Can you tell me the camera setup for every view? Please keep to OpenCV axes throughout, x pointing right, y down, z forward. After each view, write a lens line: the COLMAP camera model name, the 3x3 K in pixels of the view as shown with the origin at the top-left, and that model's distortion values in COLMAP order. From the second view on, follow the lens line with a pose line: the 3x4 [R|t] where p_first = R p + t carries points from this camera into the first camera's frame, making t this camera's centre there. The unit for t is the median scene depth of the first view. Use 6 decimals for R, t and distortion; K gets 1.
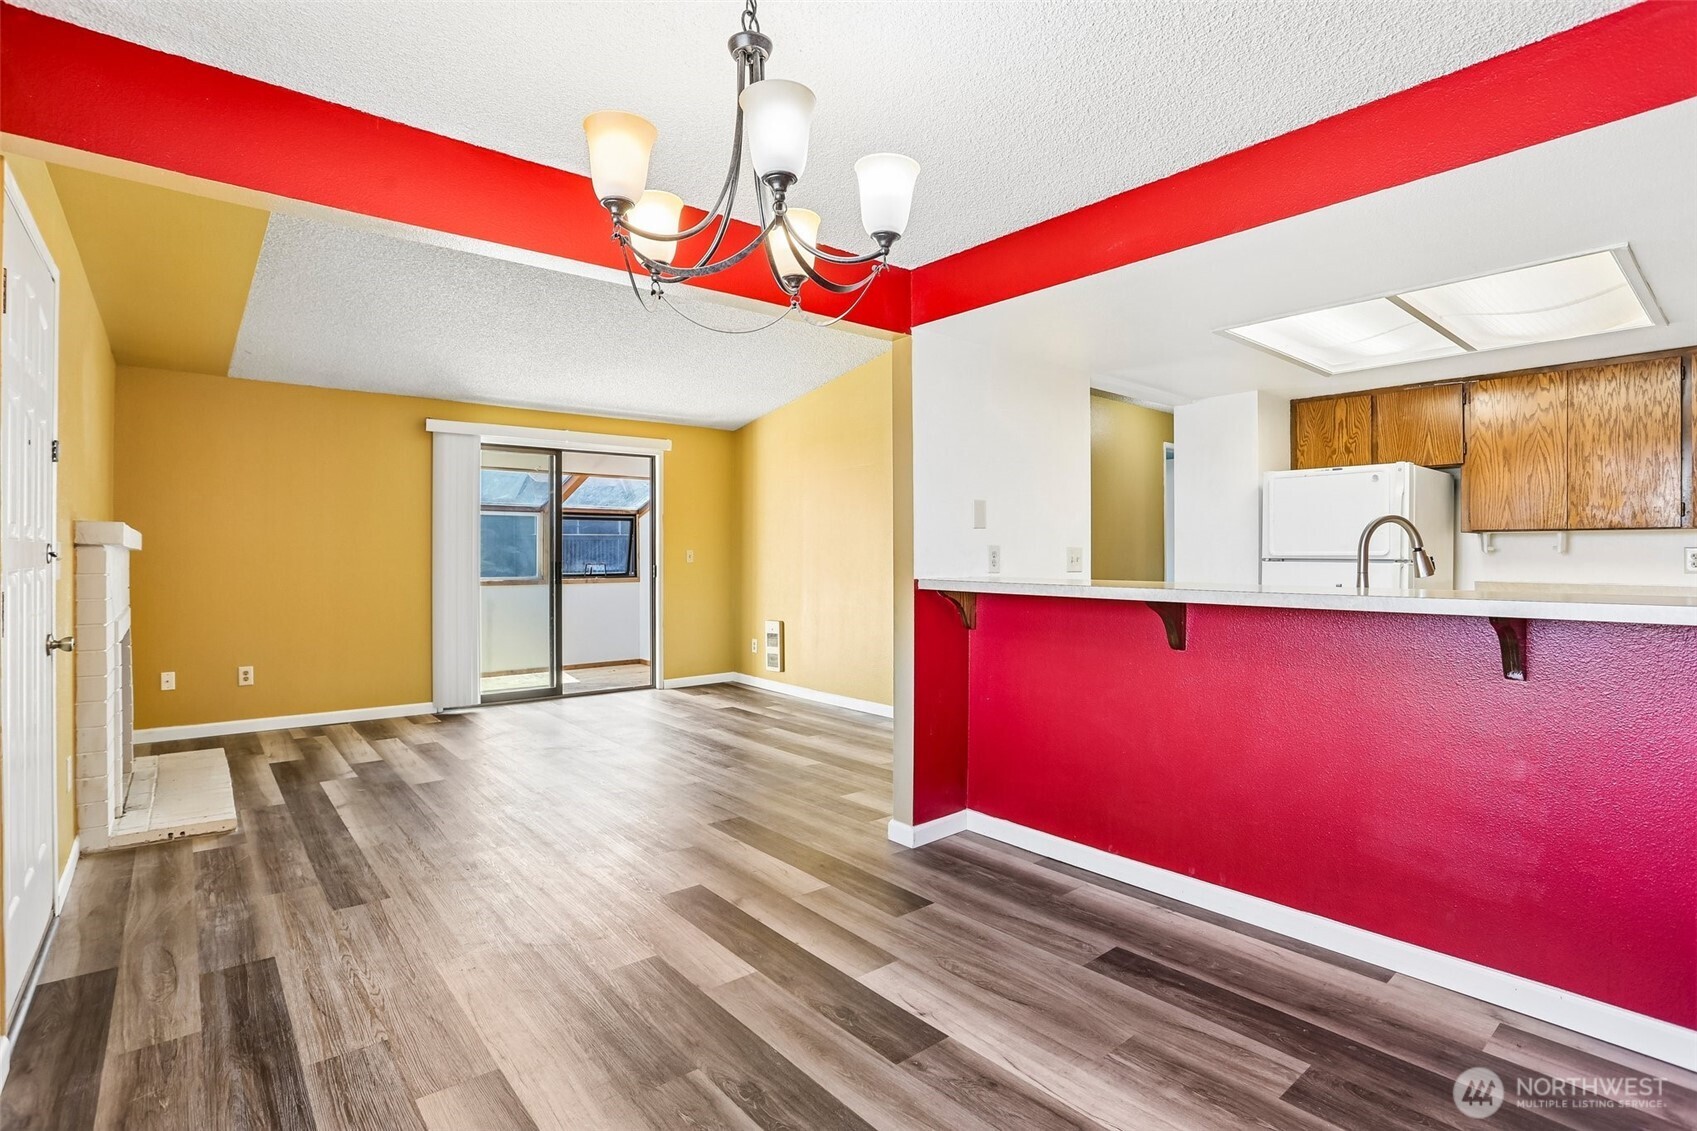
lens RADIAL K [[829.0, 0, 846.4], [0, 829.0, 549.3], [0, 0, 1]] dist [-0.070140, 0.028884]
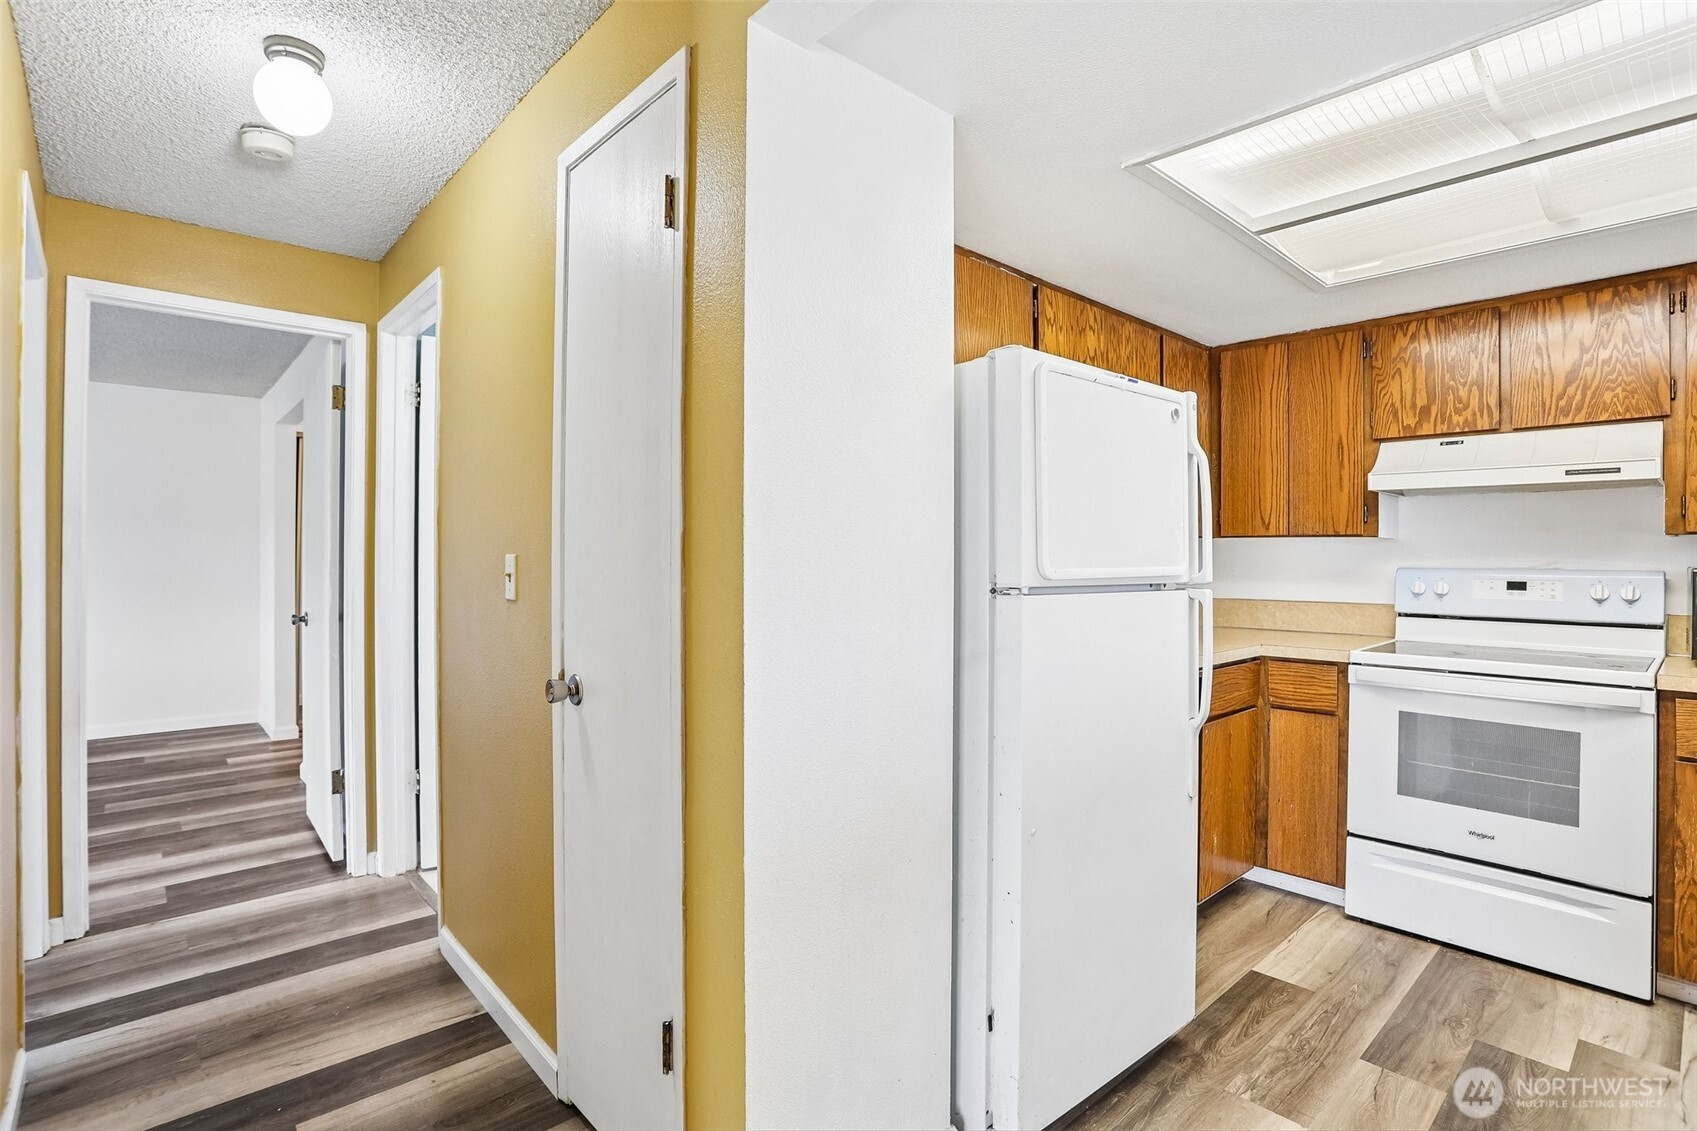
lens RADIAL K [[829.0, 0, 847.5], [0, 829.0, 555.0], [0, 0, 1]] dist [-0.070140, 0.028884]
pose [[-0.043655, 0.000404, 0.999047, 0.174555], [-0.012655, 0.999919, -0.000958, -0.000908], [-0.998967, -0.012684, -0.043646, 1.245475]]
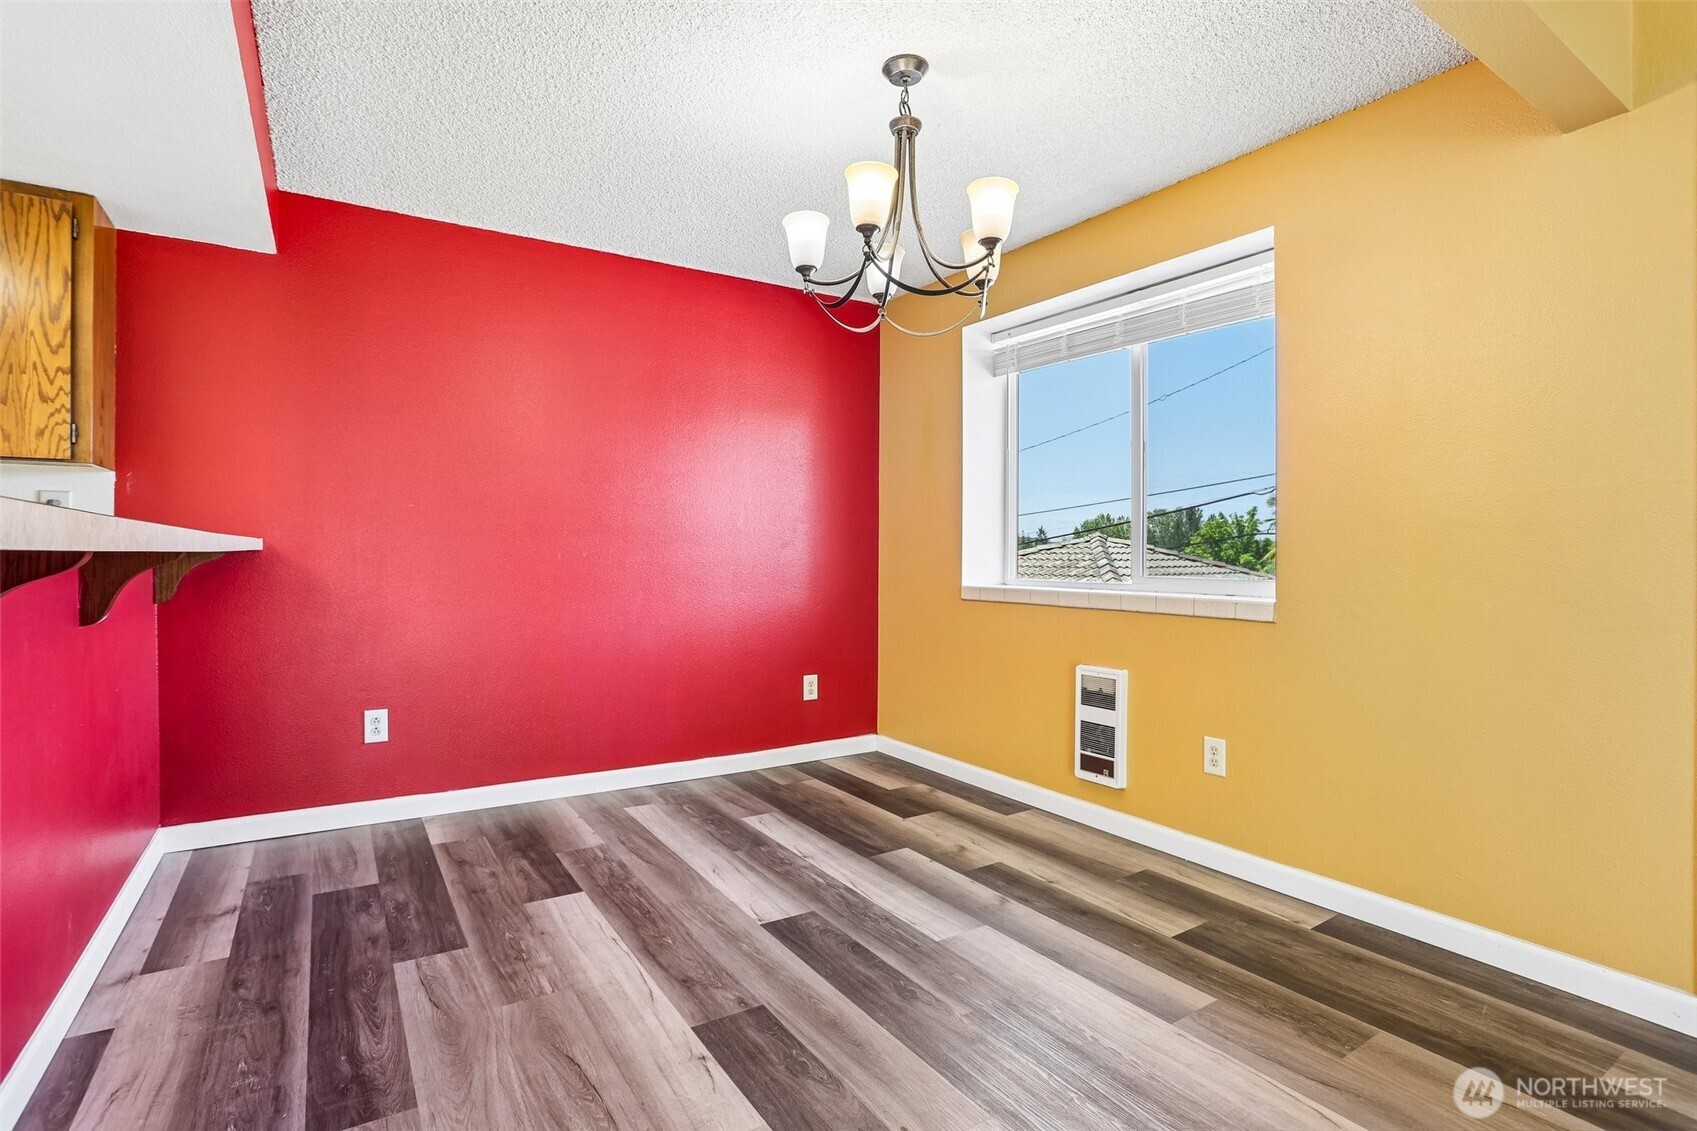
lens RADIAL K [[829.0, 0, 845.4], [0, 829.0, 553.6], [0, 0, 1]] dist [-0.070140, 0.028884]
pose [[-0.992544, -0.004825, 0.121791, -0.077226], [-0.005384, 0.999976, -0.004264, 0.042477], [-0.121768, -0.004888, -0.992547, 0.970780]]
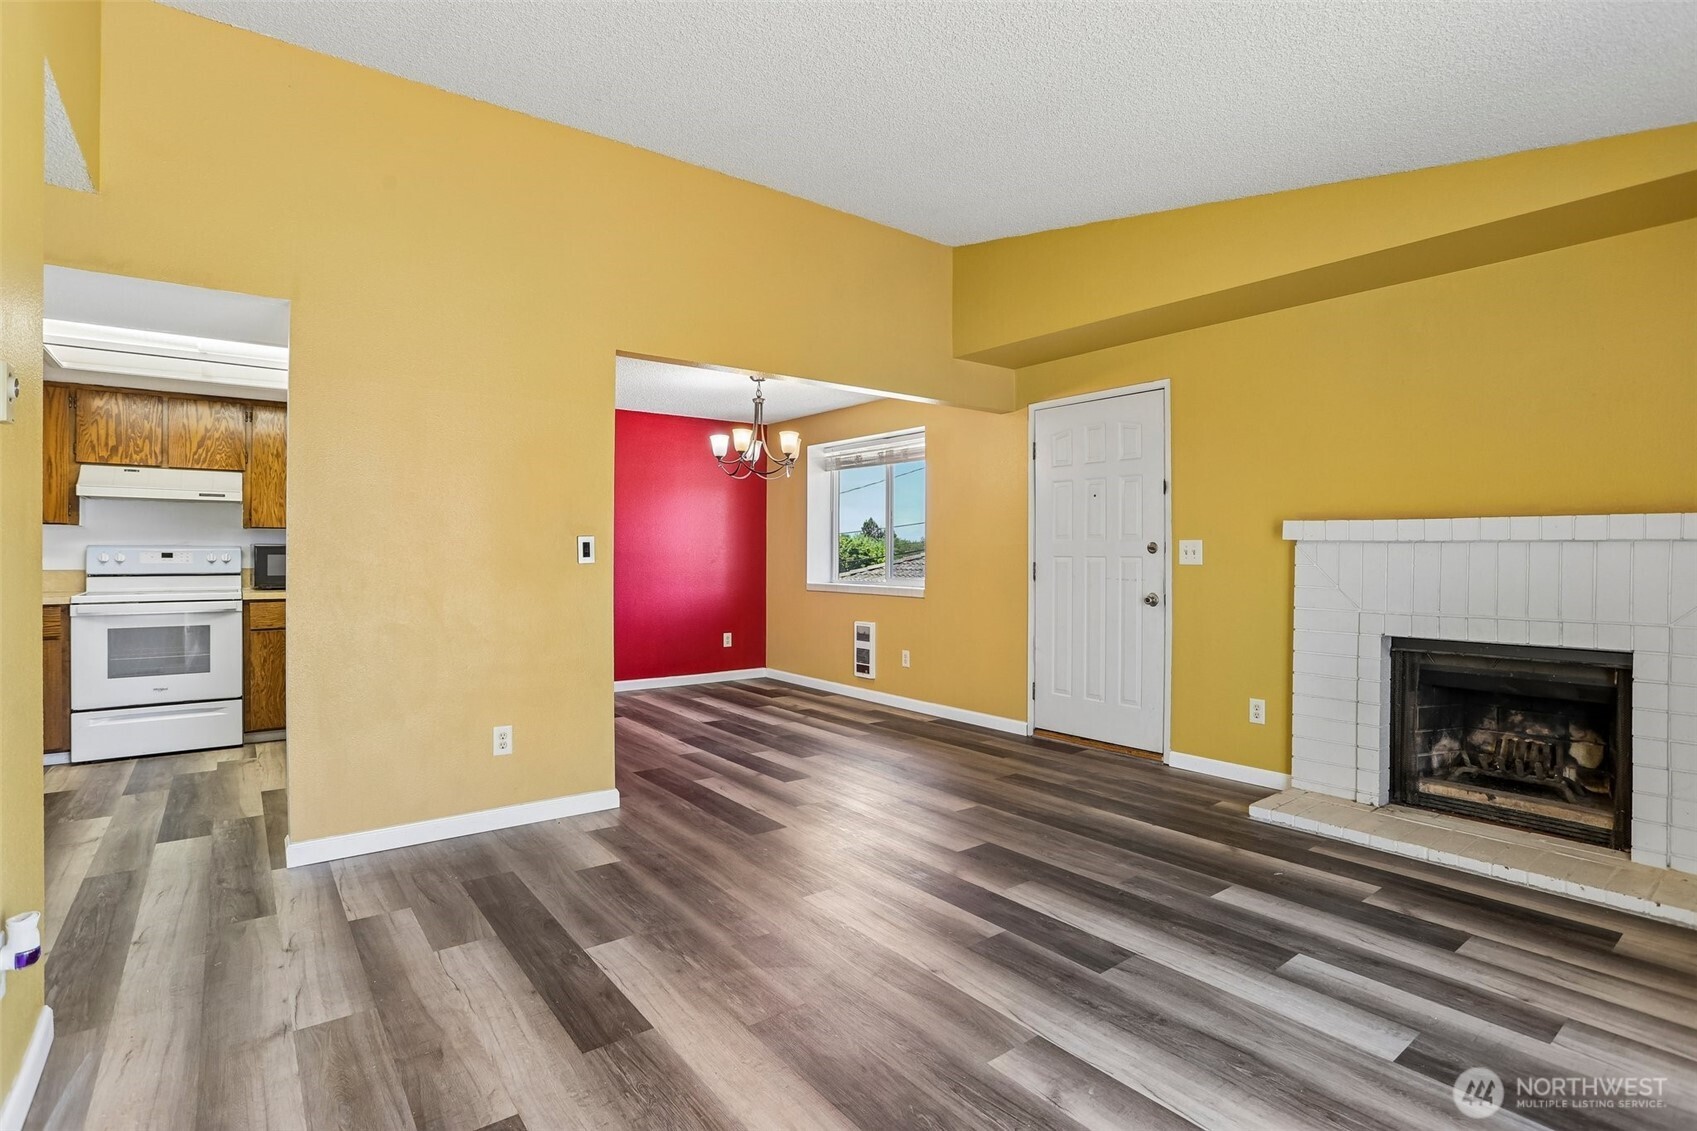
lens RADIAL K [[829.0, 0, 848.7], [0, 829.0, 554.8], [0, 0, 1]] dist [-0.070140, 0.028884]
pose [[-0.999256, -0.003844, 0.038372, -0.259353], [-0.004017, 0.999982, -0.004446, 0.019322], [-0.038354, -0.004597, -0.999254, 1.836677]]
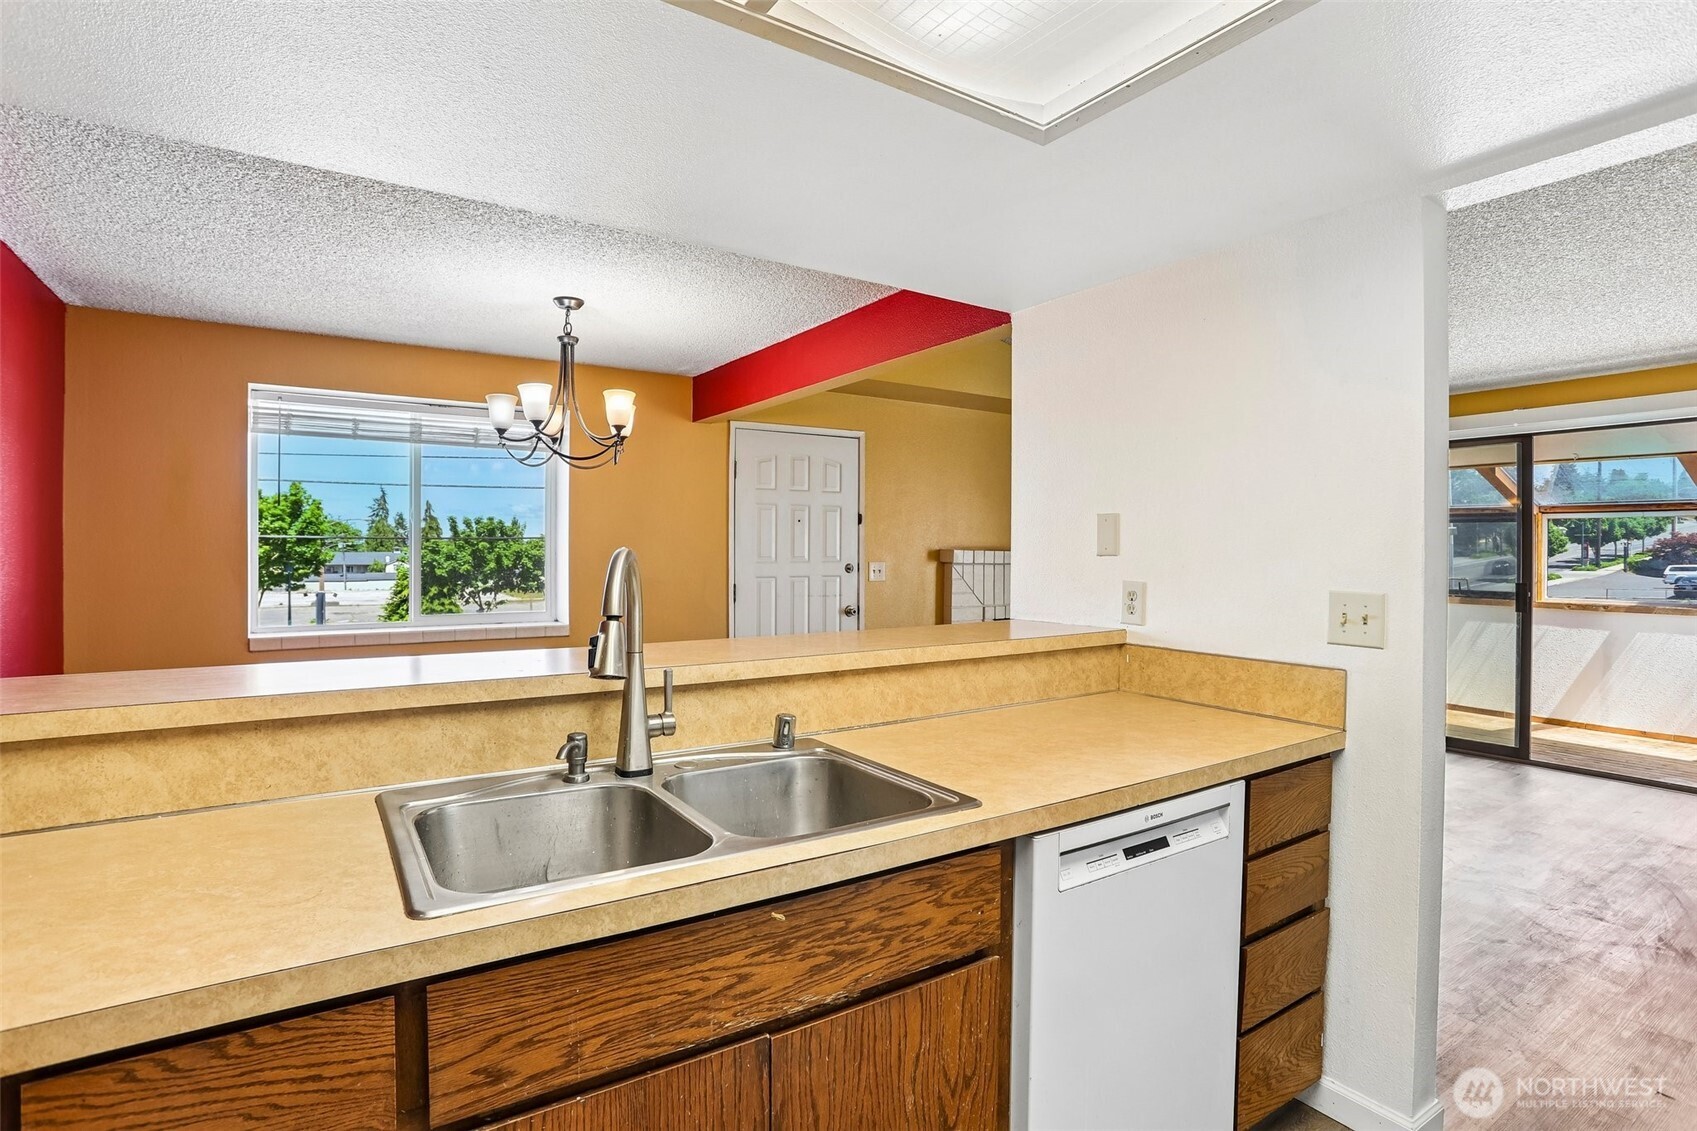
lens RADIAL K [[829.0, 0, 871.0], [0, 829.0, 553.1], [0, 0, 1]] dist [-0.070140, 0.028884]
pose [[-0.104952, 0.001171, -0.994477, 0.792729], [0.002441, 0.999997, 0.000920, -0.026728], [0.994474, -0.002331, -0.104955, 0.819819]]
